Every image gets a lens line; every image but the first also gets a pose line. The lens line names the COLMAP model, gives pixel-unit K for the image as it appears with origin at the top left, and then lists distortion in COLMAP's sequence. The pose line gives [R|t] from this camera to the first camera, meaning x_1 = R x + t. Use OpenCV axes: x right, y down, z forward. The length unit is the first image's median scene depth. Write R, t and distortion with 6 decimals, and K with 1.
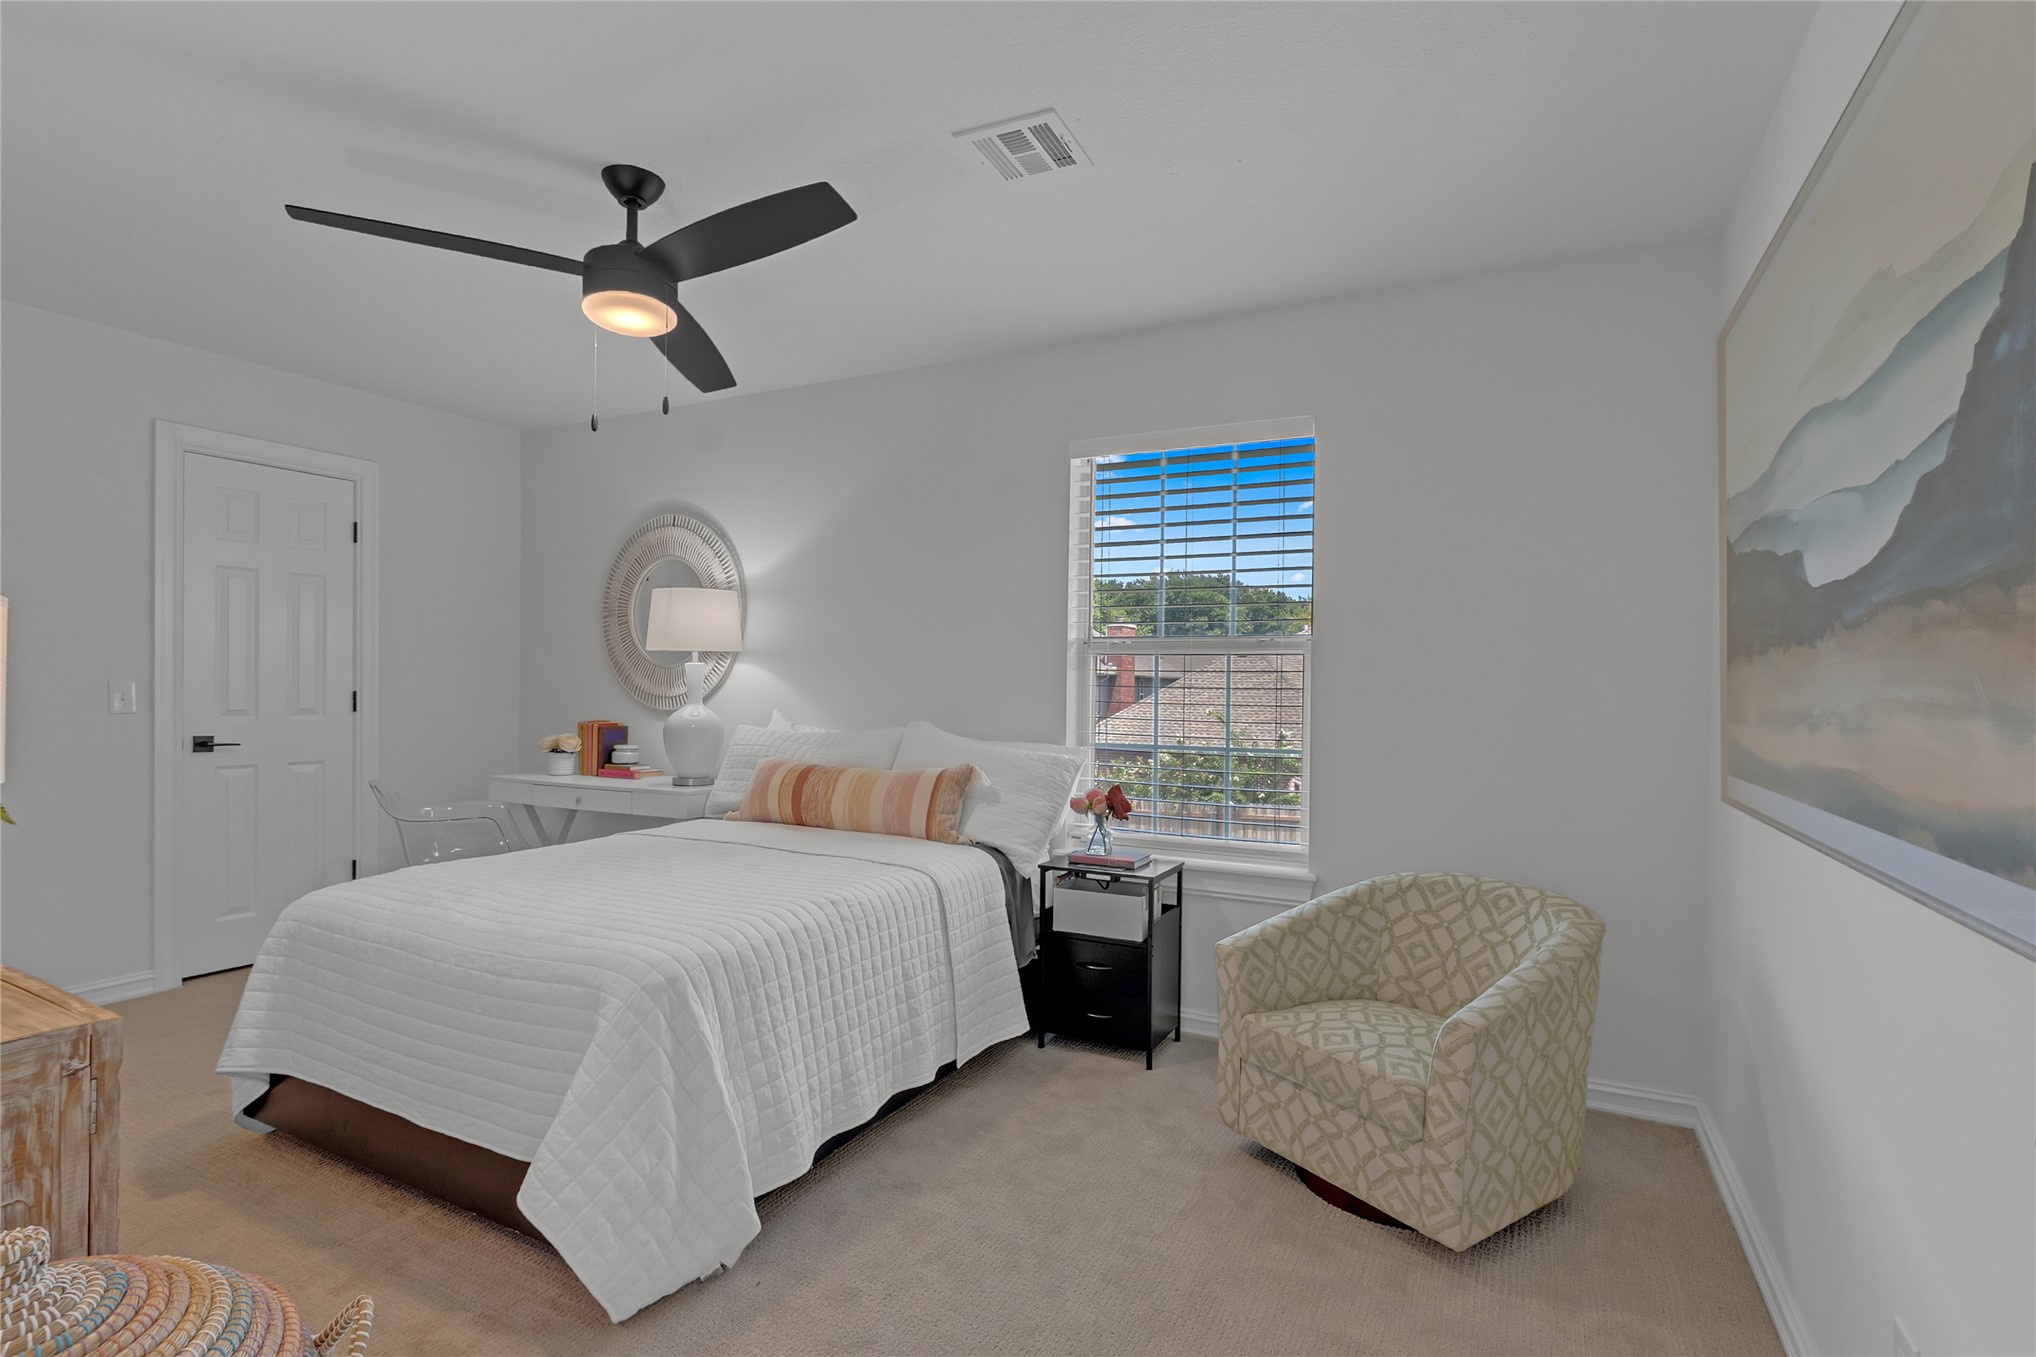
lens RADIAL K [[955.4, 0, 1054.7], [0, 955.4, 687.9], [0, 0, 1]] dist [-0.012989, 0.002992]
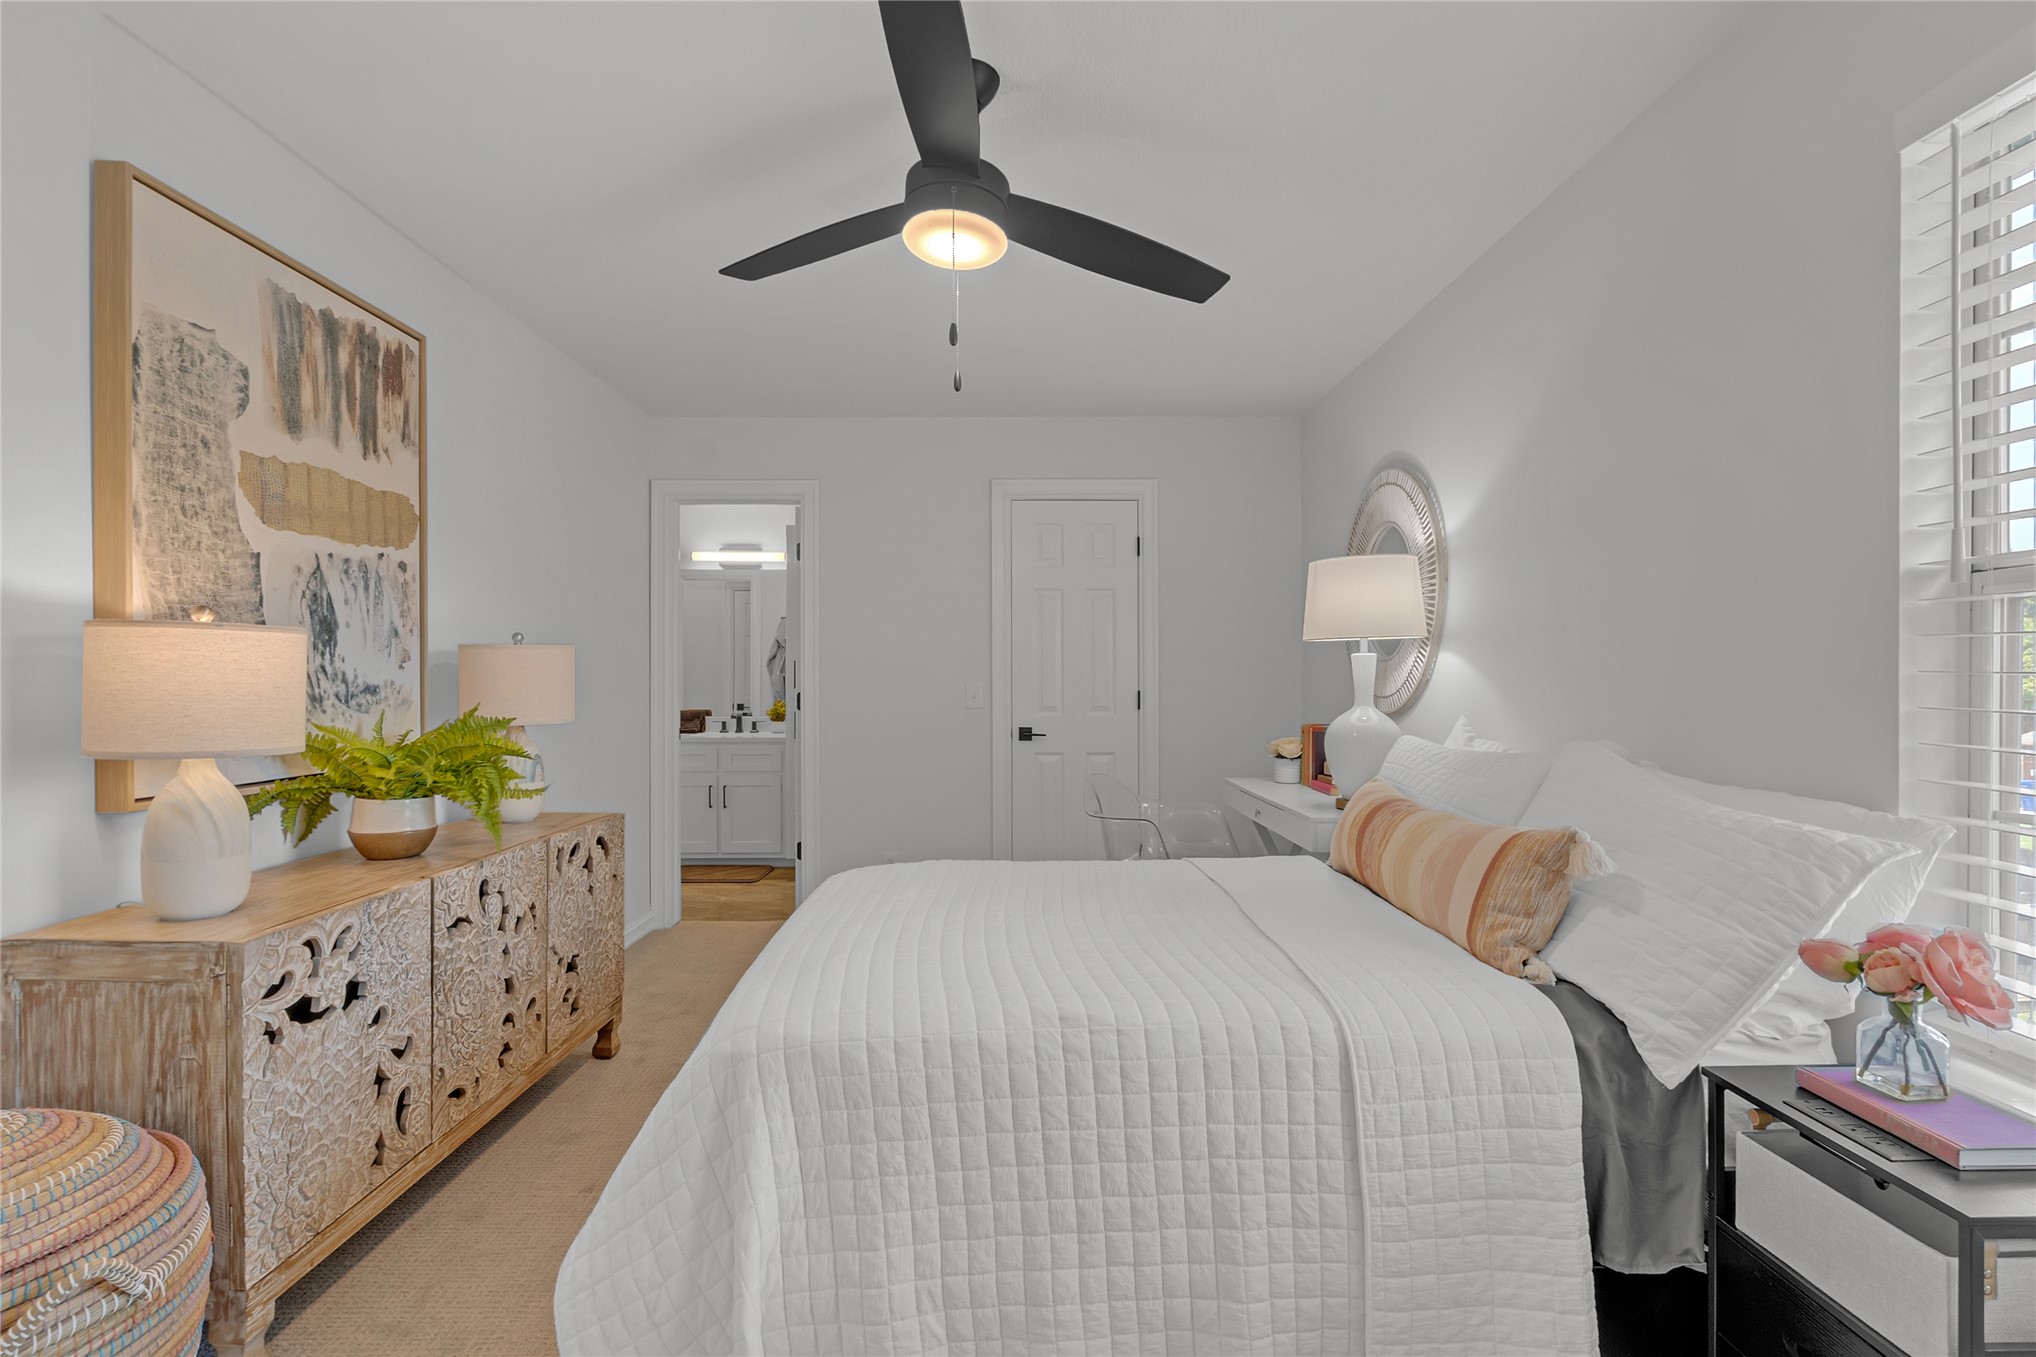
lens RADIAL K [[955.4, 0, 1016.0], [0, 955.4, 677.5], [0, 0, 1]] dist [-0.012989, 0.002992]
pose [[0.450440, -0.015898, -0.892665, 0.259643], [0.006492, 0.999873, -0.014531, 0.004099], [0.892783, 0.000750, 0.450486, 0.539298]]
